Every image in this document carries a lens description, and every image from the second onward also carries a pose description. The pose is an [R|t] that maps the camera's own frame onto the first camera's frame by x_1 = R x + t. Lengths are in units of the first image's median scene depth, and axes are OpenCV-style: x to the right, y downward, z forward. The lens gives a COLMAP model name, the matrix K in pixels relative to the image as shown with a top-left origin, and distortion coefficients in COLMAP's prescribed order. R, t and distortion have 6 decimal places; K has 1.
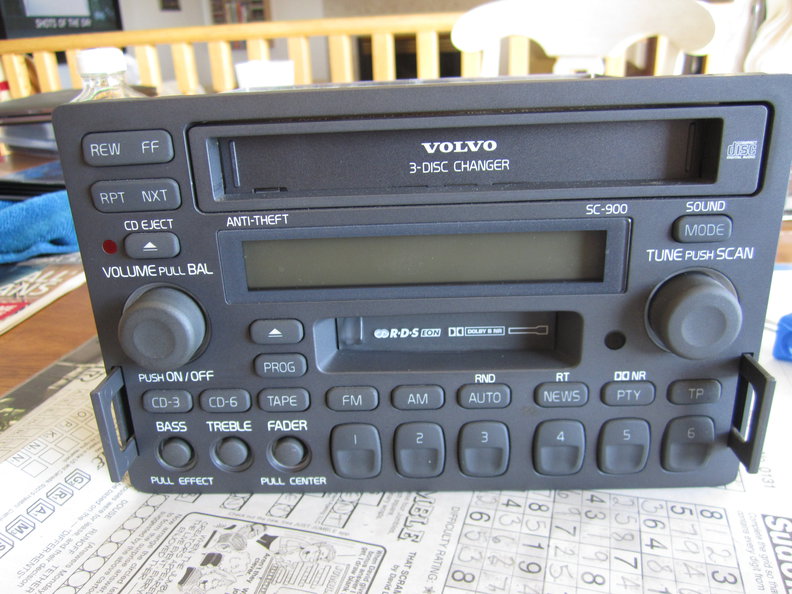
lens RADIAL K [[647.1, 0, 396.0], [0, 647.1, 299.6], [0, 0, 1]] dist [-0.037811, 0.000452]
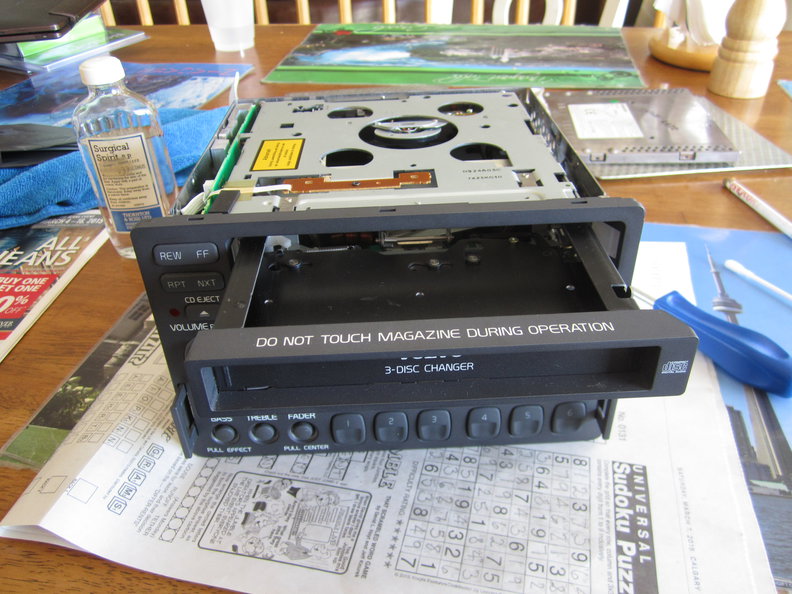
lens RADIAL K [[647.1, 0, 397.2], [0, 647.1, 295.0], [0, 0, 1]] dist [-0.037811, 0.000452]
pose [[0.997875, -0.027029, 0.059287, -0.030852], [0.013414, 0.975627, 0.219025, -0.399823], [-0.063762, -0.217765, 0.973916, -0.397320]]
